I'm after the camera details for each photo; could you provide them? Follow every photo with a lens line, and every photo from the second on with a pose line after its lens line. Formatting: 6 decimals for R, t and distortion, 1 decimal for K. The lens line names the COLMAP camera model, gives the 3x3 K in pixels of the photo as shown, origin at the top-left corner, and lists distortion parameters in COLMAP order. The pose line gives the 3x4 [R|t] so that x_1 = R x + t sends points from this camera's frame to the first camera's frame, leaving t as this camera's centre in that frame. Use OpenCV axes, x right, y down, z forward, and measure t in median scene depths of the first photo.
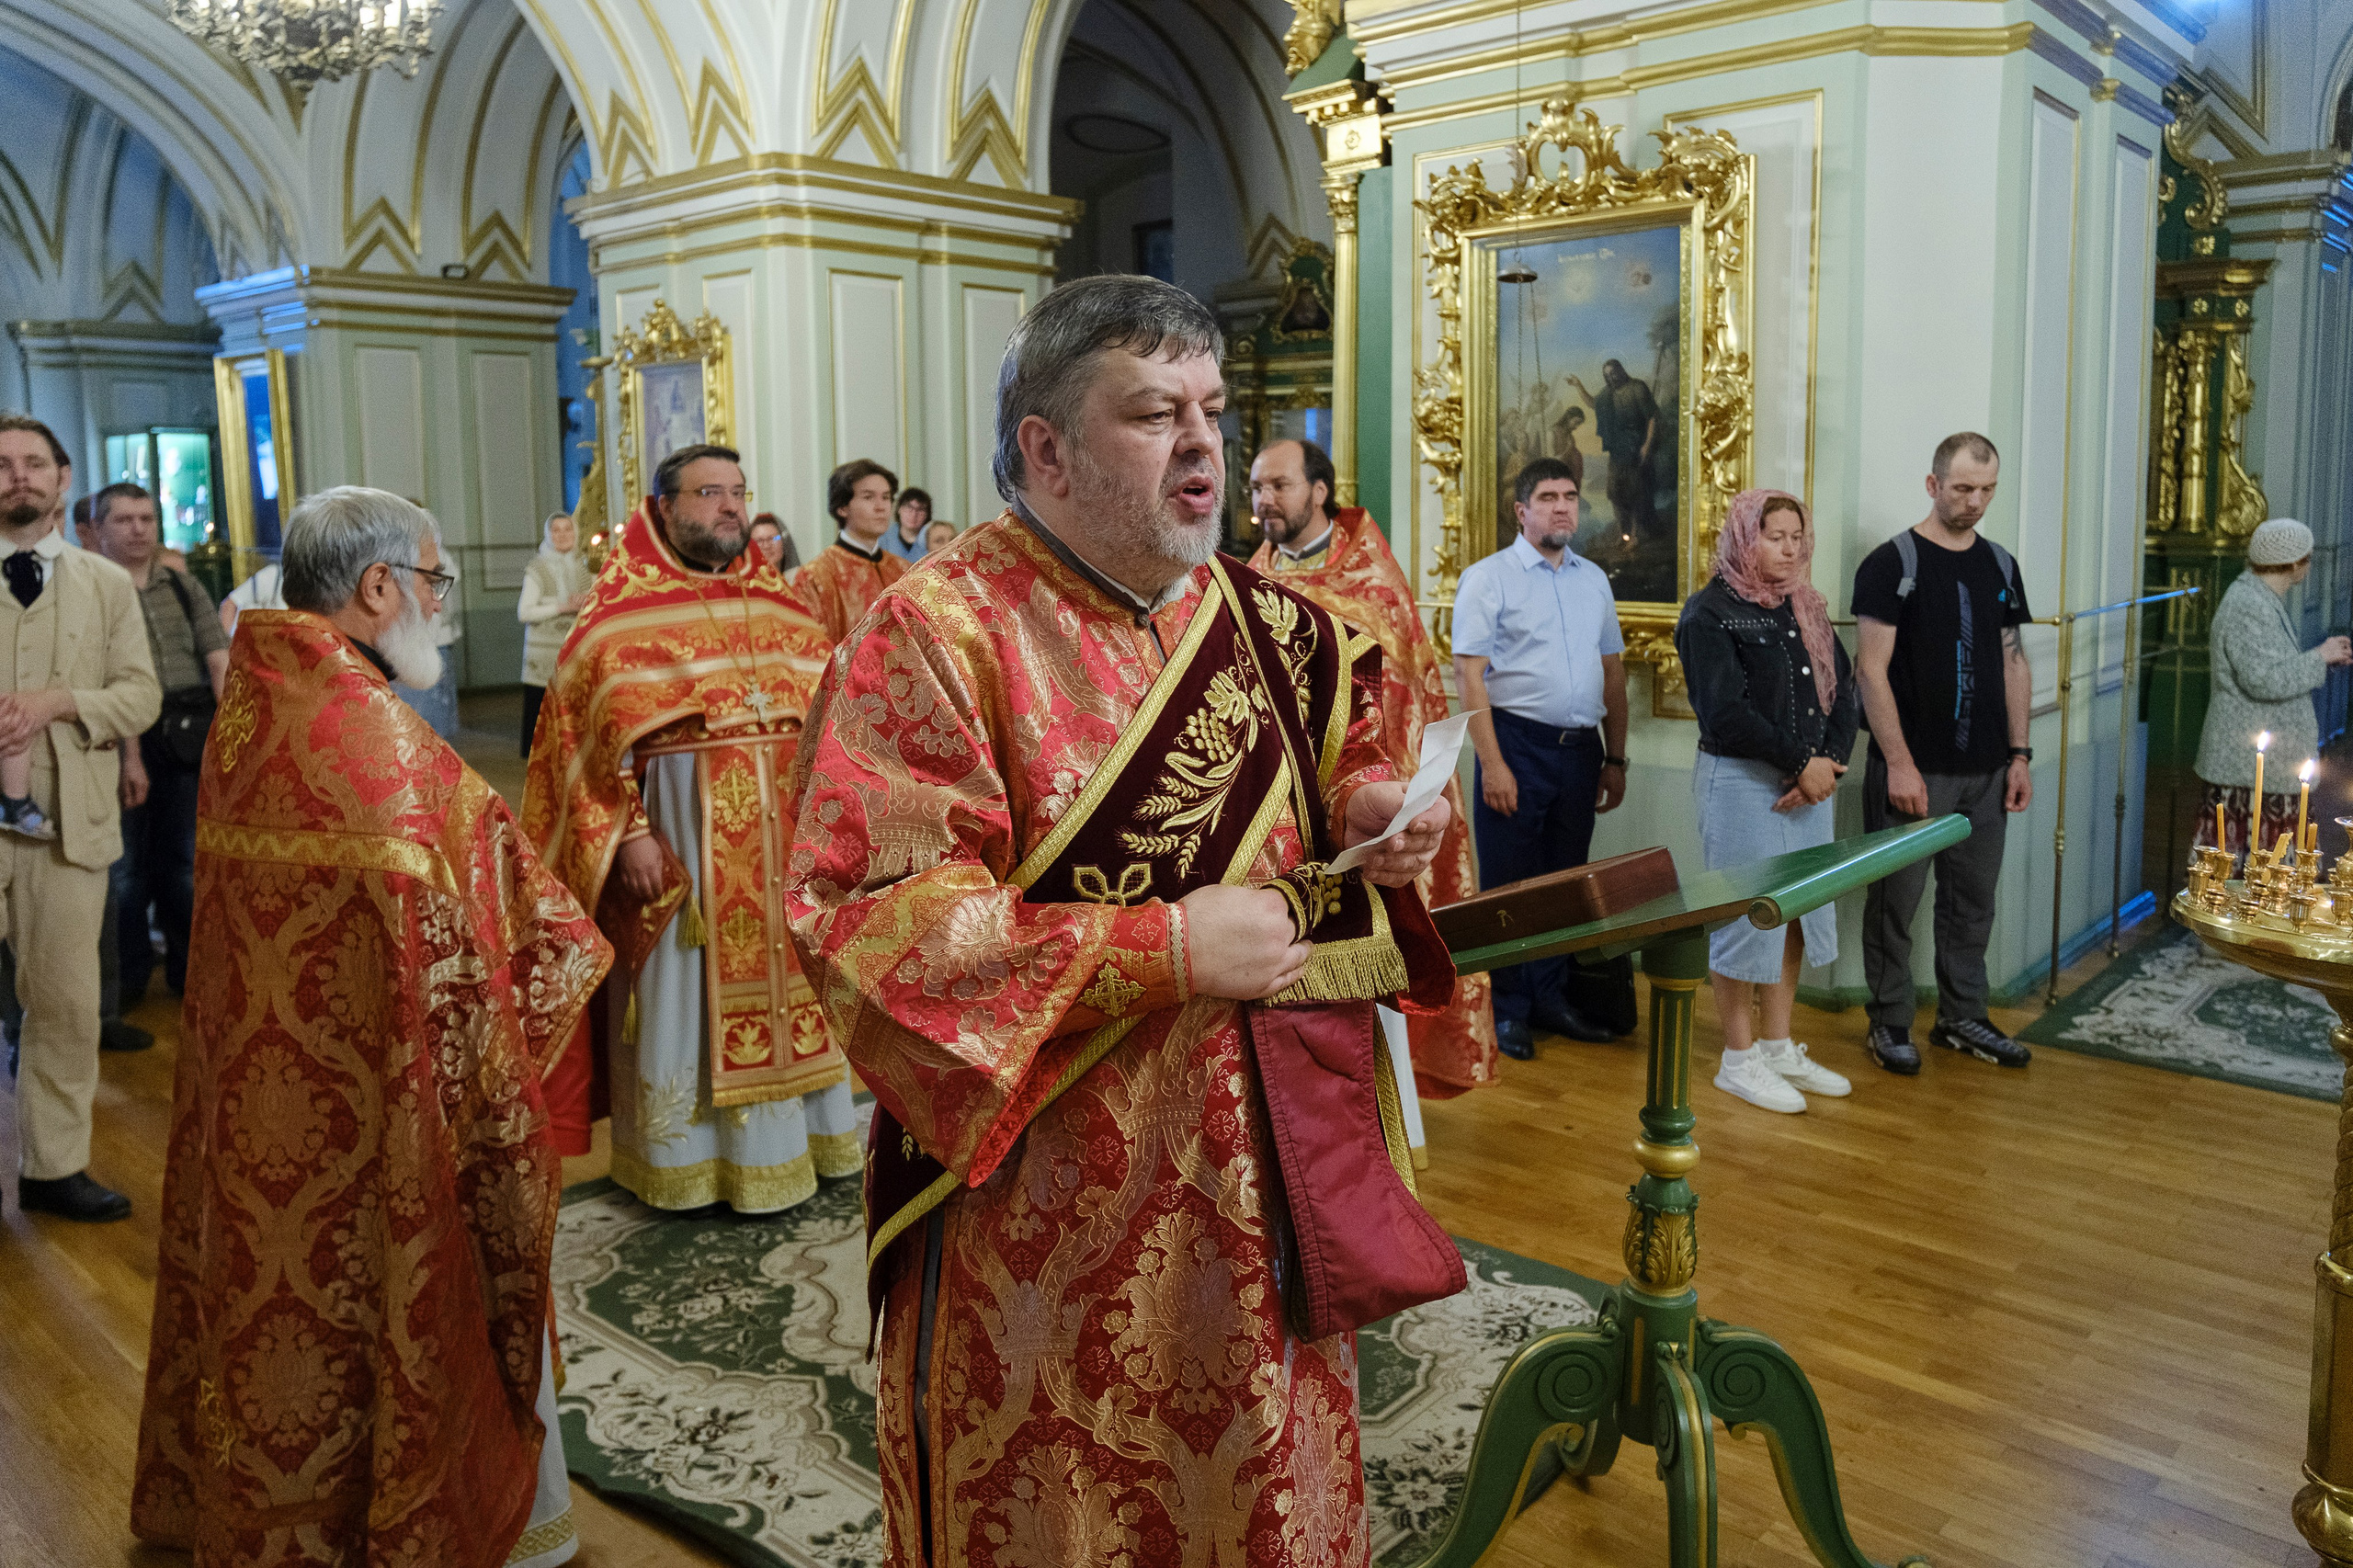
lens RADIAL K [[1728.0, 0, 1180.1], [0, 1728.0, 769.7], [0, 0, 1]] dist [-0.003413, 0.005057]
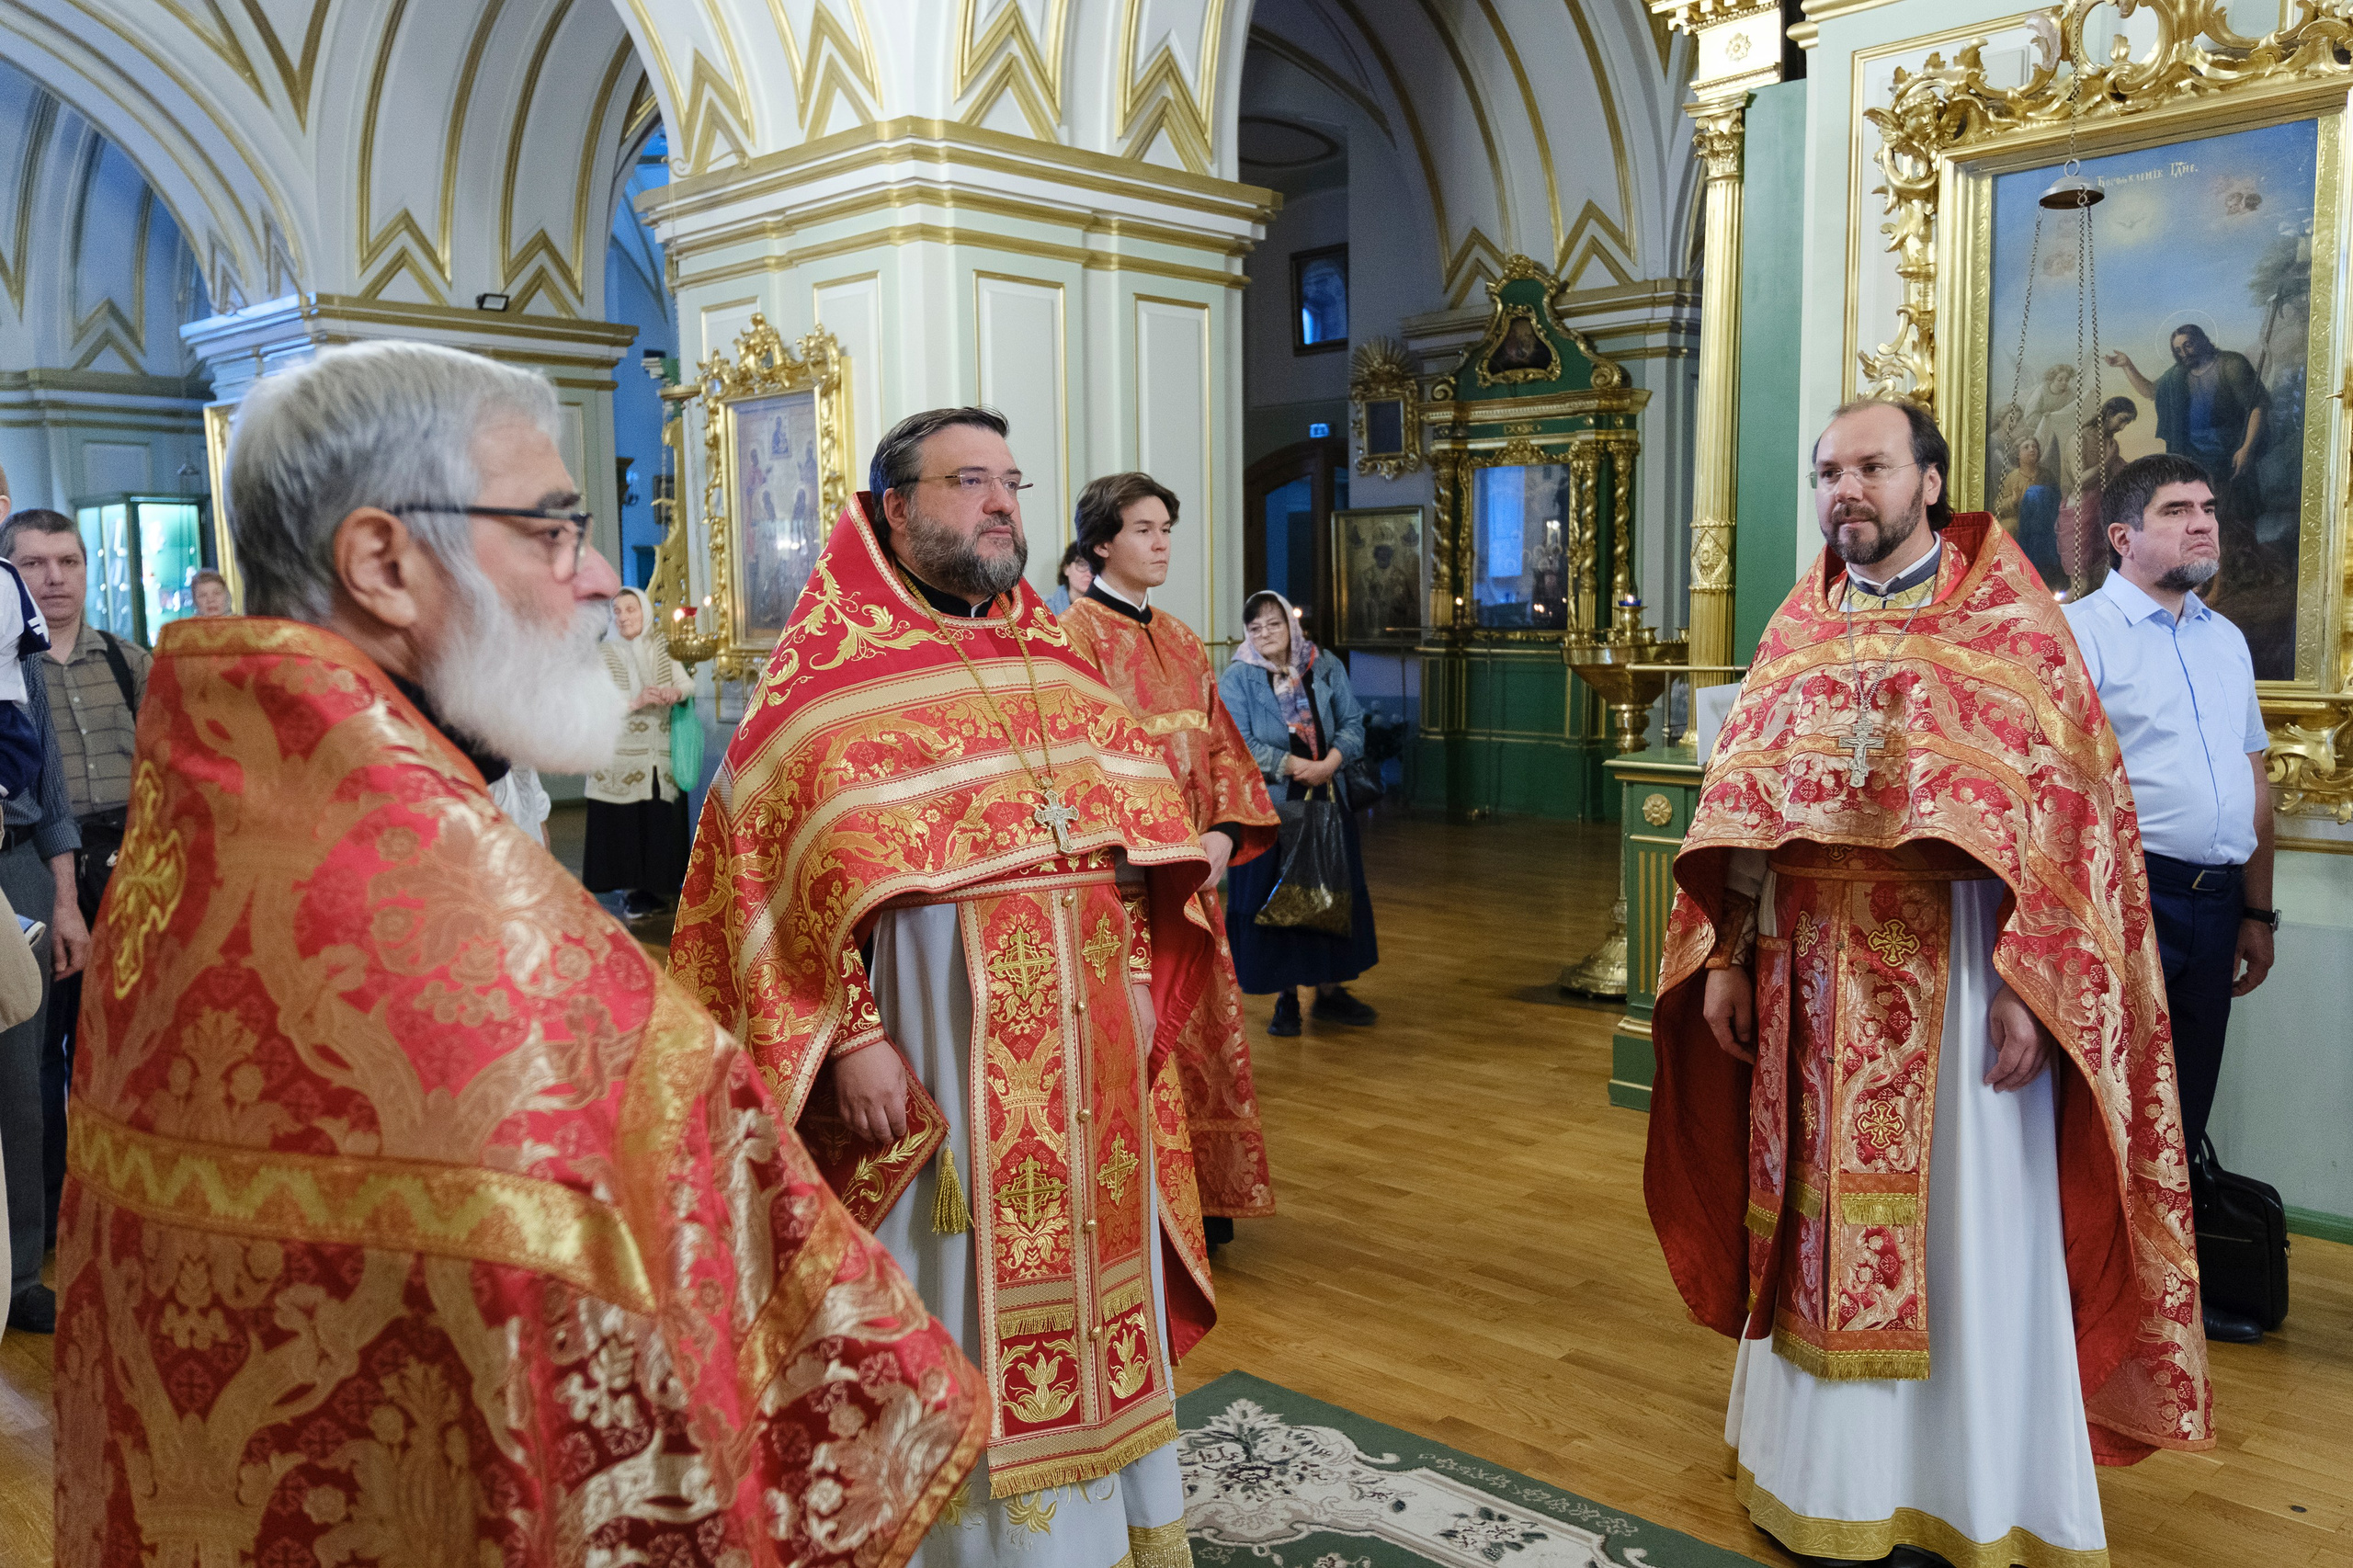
lens RADIAL K [[1784.7, 0, 1176.5], [0, 1784.7, 889.7], [0, 0, 1]] dist [0.011463, -0.009786]
pose [[0.999760, -0.002628, -0.021744, -0.094826], [0.002609, 0.999996, -0.000925, -0.008705], [0.021746, 0.000868, 0.999763, 0.192486]]
